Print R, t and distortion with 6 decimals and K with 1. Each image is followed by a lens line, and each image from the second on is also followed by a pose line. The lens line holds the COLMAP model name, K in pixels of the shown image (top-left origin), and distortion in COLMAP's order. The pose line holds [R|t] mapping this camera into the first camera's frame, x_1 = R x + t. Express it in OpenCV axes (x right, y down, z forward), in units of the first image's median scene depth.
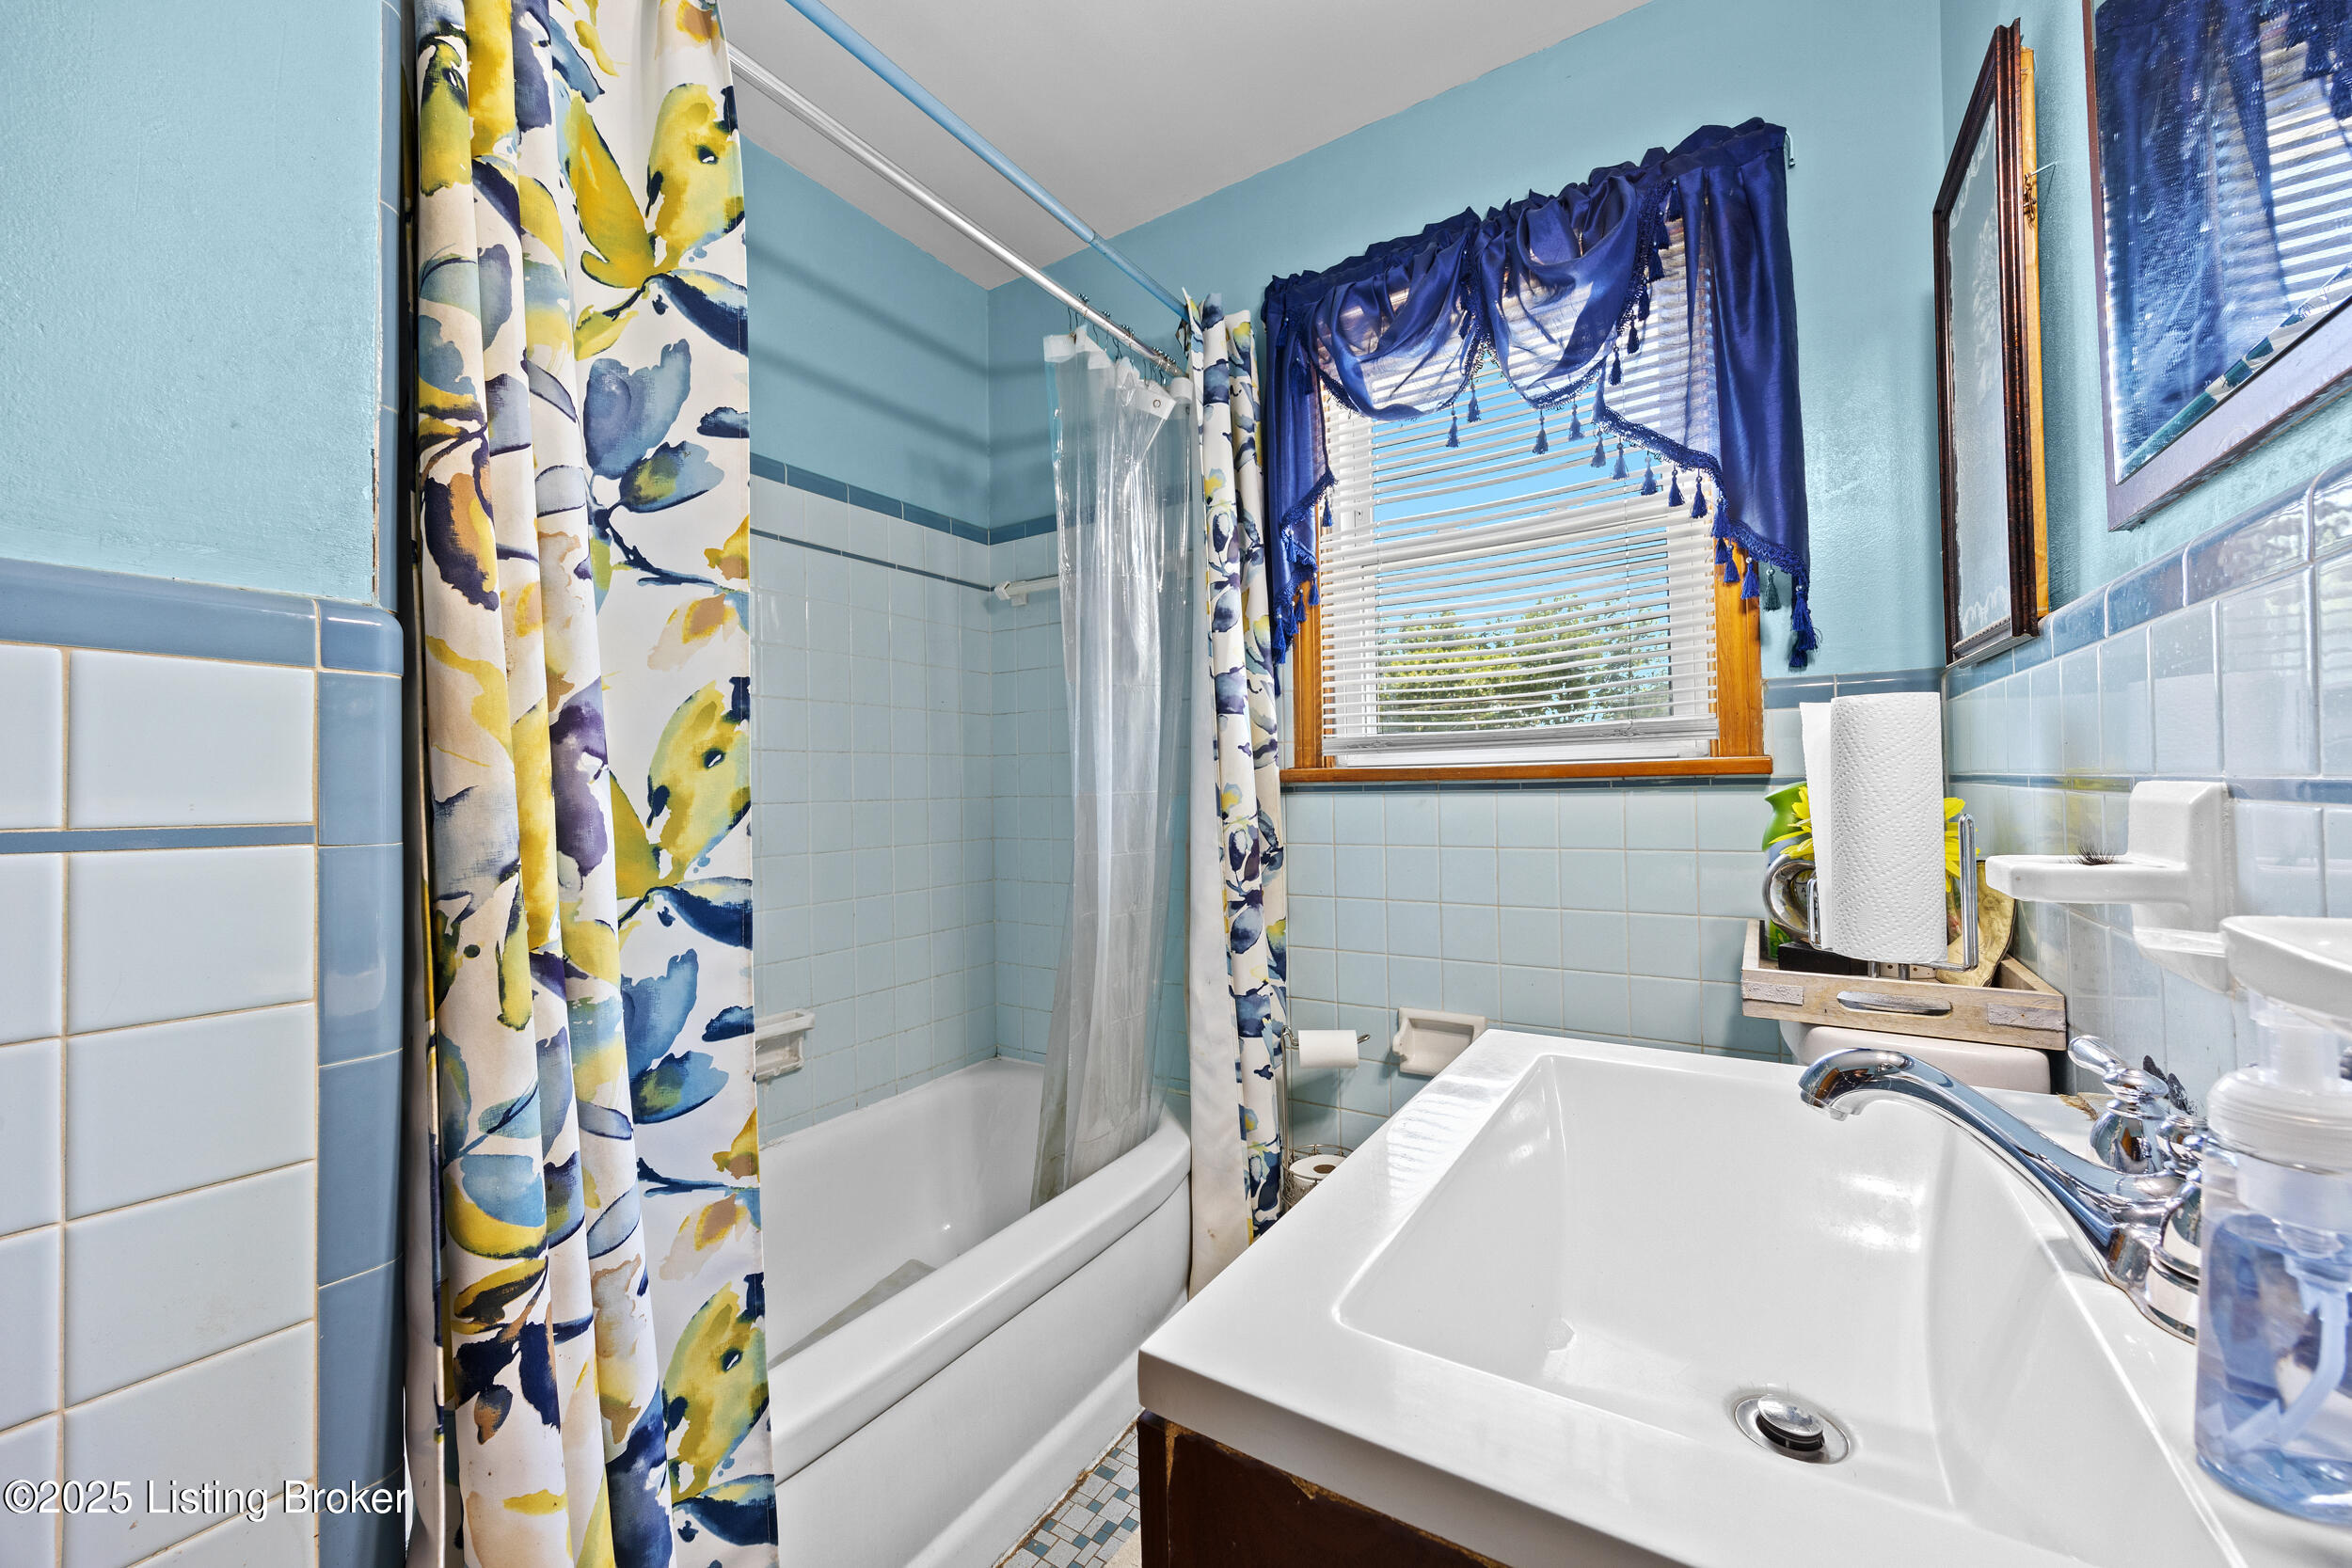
lens RADIAL K [[887.0, 0, 1192.6], [0, 887.0, 784.0], [0, 0, 1]] dist [-0.000618, 0.000068]
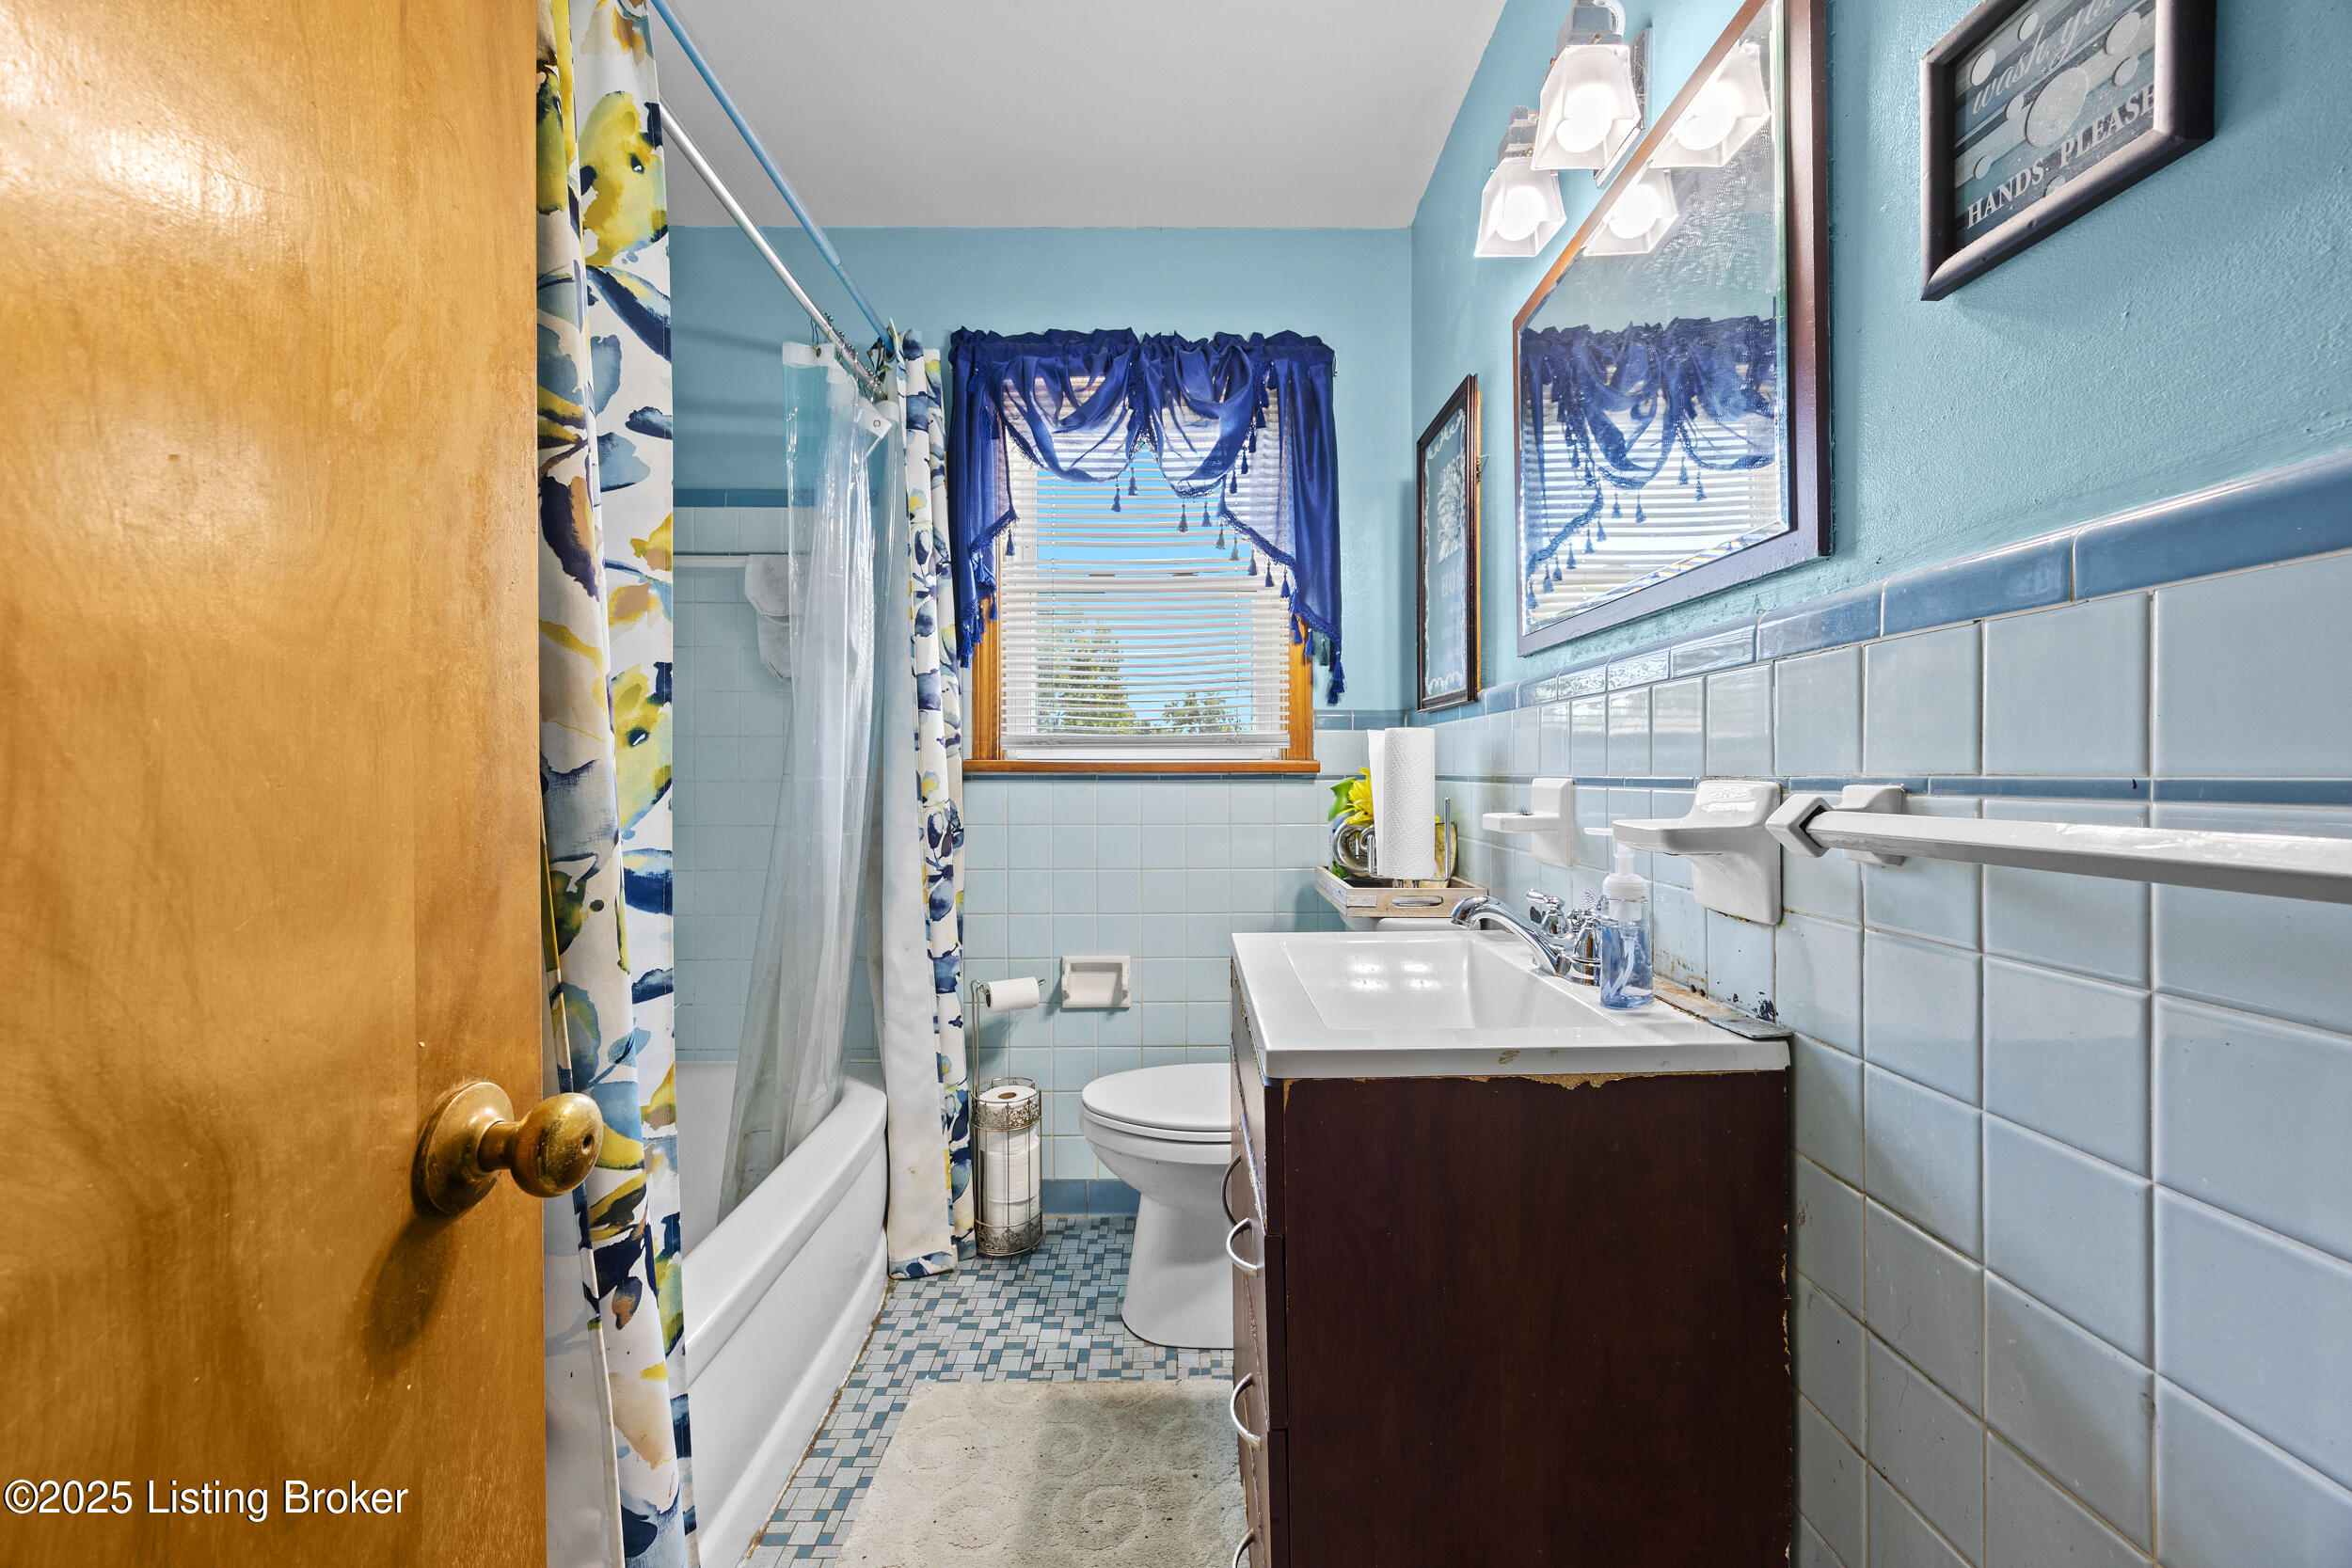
lens RADIAL K [[887.0, 0, 1192.6], [0, 887.0, 784.0], [0, 0, 1]] dist [-0.000618, 0.000068]
pose [[0.839331, 0.012523, 0.543476, -0.334763], [-0.016829, 0.999854, 0.002951, 0.007530], [-0.543360, -0.011623, 0.839419, -0.150927]]
